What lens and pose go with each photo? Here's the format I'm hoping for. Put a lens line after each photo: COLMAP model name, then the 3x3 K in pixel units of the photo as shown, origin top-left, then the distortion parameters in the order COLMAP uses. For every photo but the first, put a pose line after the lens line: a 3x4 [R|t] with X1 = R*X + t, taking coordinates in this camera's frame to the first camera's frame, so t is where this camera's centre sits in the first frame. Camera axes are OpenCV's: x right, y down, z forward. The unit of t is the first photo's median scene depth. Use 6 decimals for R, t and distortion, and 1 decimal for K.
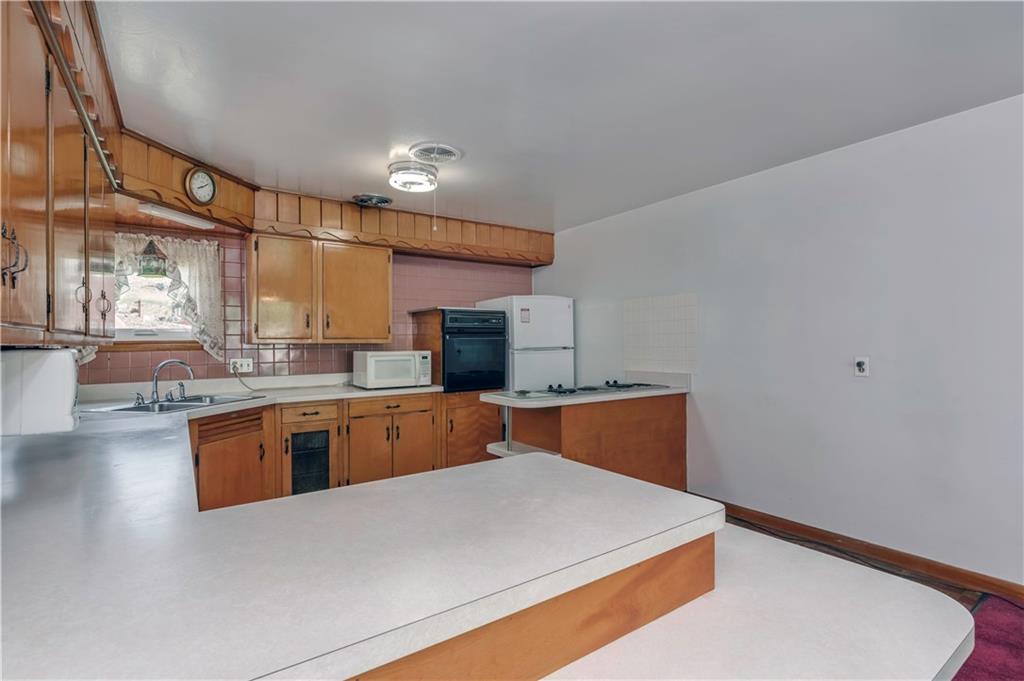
lens RADIAL K [[487.8, 0, 513.6], [0, 487.8, 354.0], [0, 0, 1]] dist [-0.012140, -0.000389]
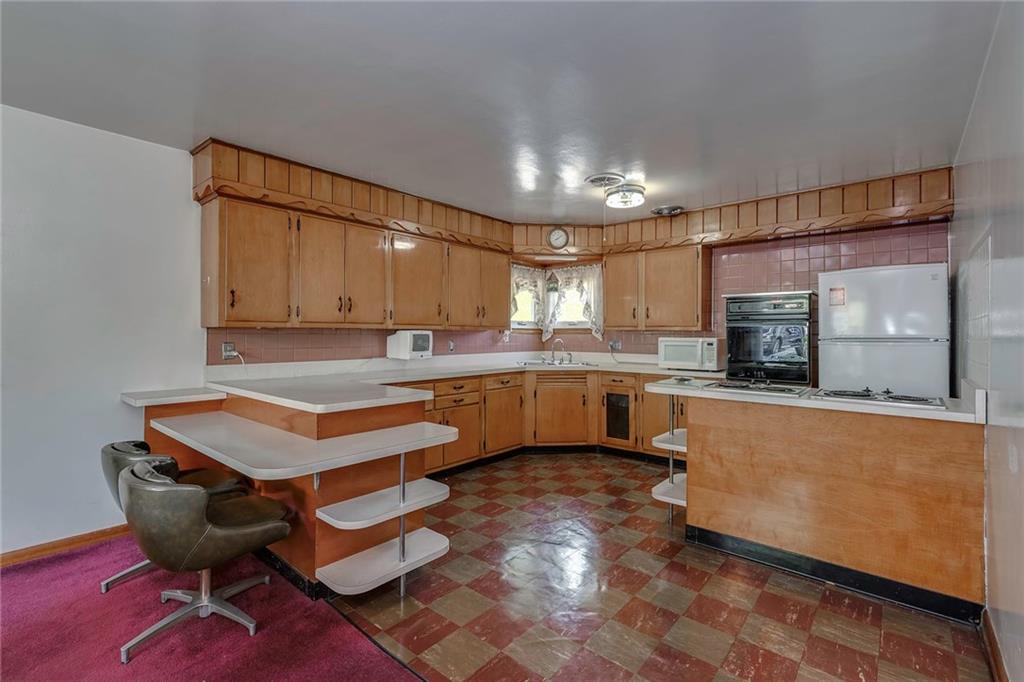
lens RADIAL K [[452.7, 0, 515.7], [0, 452.7, 338.6], [0, 0, 1]] dist [0.000380, 0.000012]
pose [[0.259153, 0.022604, -0.965572, 0.722607], [-0.026958, 0.999506, 0.016163, -0.010124], [0.965460, 0.021841, 0.259634, 0.371500]]
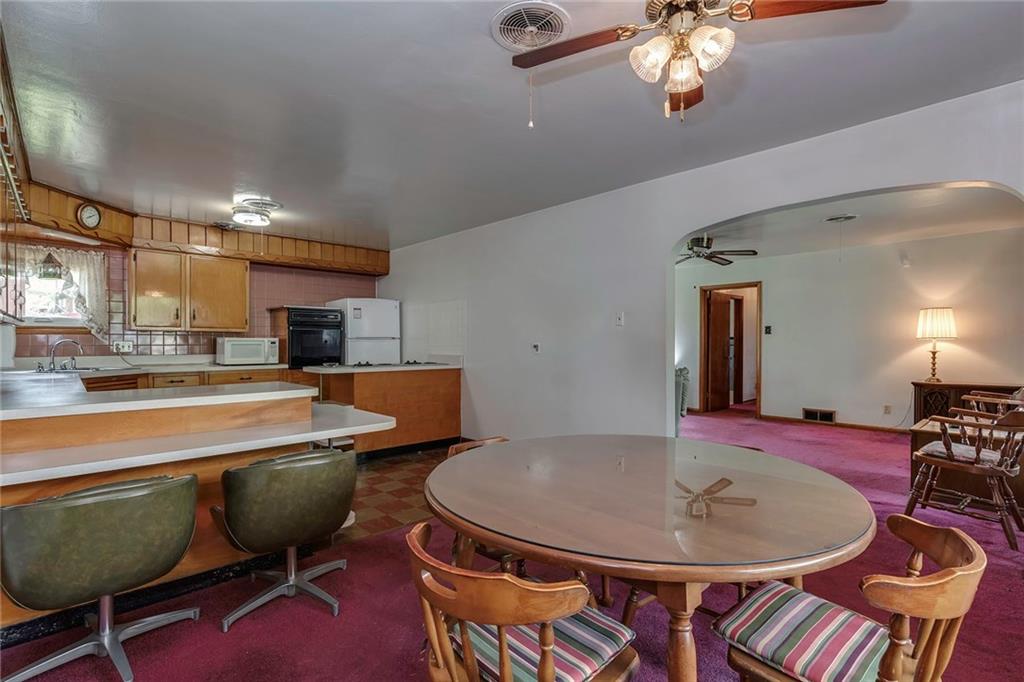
lens RADIAL K [[487.8, 0, 513.6], [0, 487.8, 354.5], [0, 0, 1]] dist [-0.012140, -0.000389]
pose [[0.989227, 0.008118, 0.146162, 0.306288], [-0.008297, 0.999965, 0.000612, 0.036498], [-0.146152, -0.001818, 0.989260, -0.467948]]
